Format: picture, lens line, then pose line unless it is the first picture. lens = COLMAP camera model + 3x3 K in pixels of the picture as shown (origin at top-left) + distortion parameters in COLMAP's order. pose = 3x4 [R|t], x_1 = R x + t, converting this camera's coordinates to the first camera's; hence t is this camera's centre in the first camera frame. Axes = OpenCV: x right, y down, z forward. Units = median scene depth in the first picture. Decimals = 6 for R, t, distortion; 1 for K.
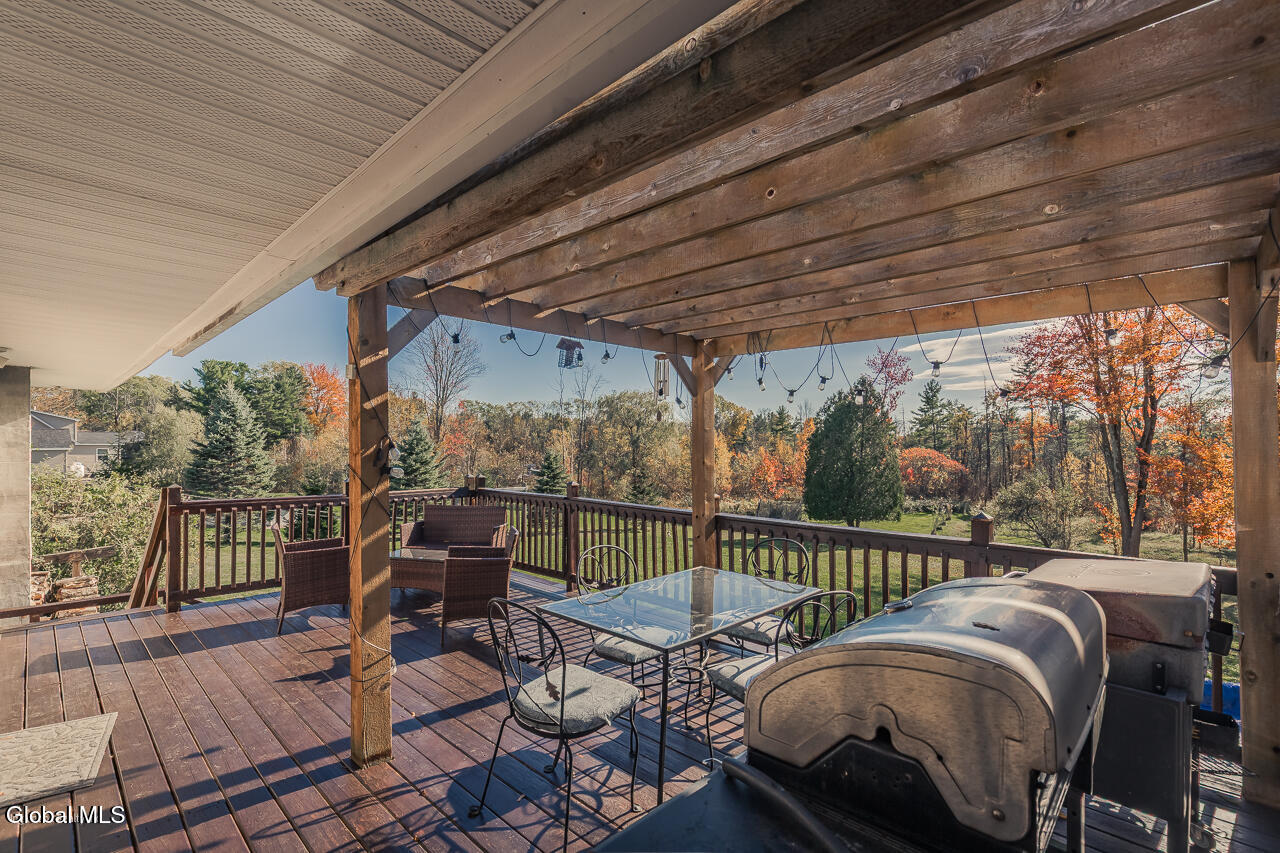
lens RADIAL K [[570.8, 0, 636.7], [0, 570.8, 446.6], [0, 0, 1]] dist [0.000202, -0.000250]
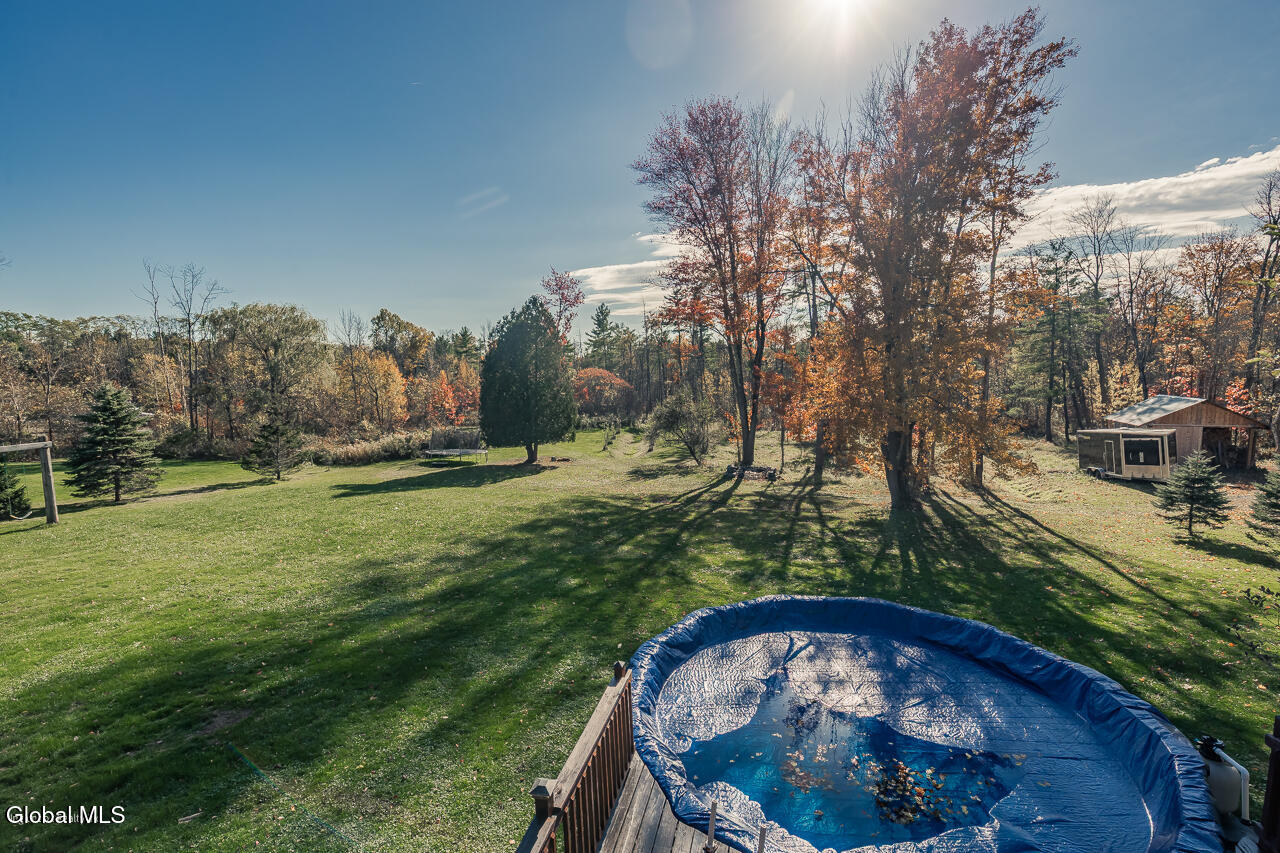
lens RADIAL K [[571.6, 0, 640.0], [0, 571.6, 426.5], [0, 0, 1]] dist [0.013014, -0.000014]
pose [[0.859562, -0.074935, 0.505507, 0.027528], [0.024164, 0.994044, 0.106267, -0.000701], [-0.510459, -0.079128, 0.856253, 0.038468]]
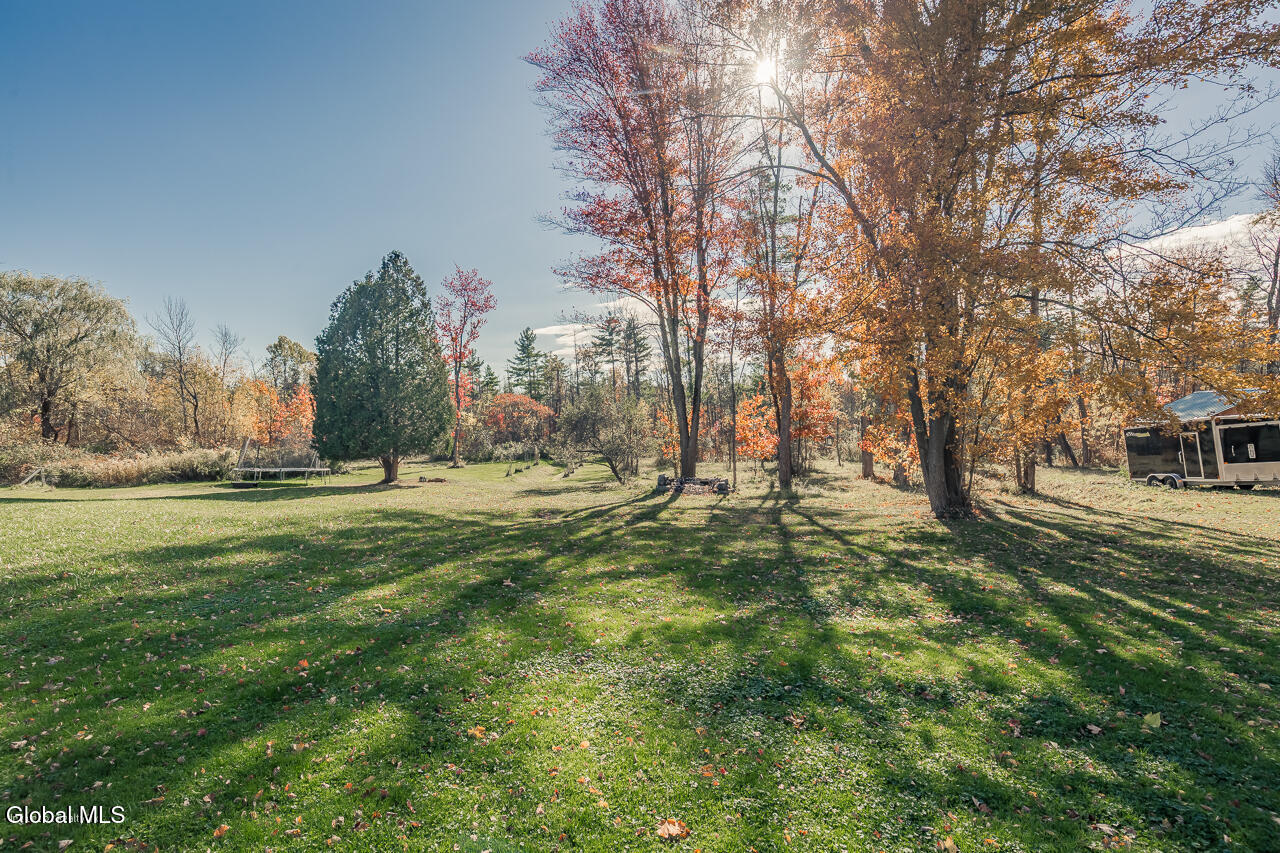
lens RADIAL K [[585.1, 0, 634.2], [0, 585.1, 422.6], [0, 0, 1]] dist [0.012586, -0.000023]
pose [[0.807655, -0.021622, 0.589258, 0.122112], [0.015015, 0.999758, 0.016106, 0.048632], [-0.589464, -0.004160, 0.807784, 0.146571]]
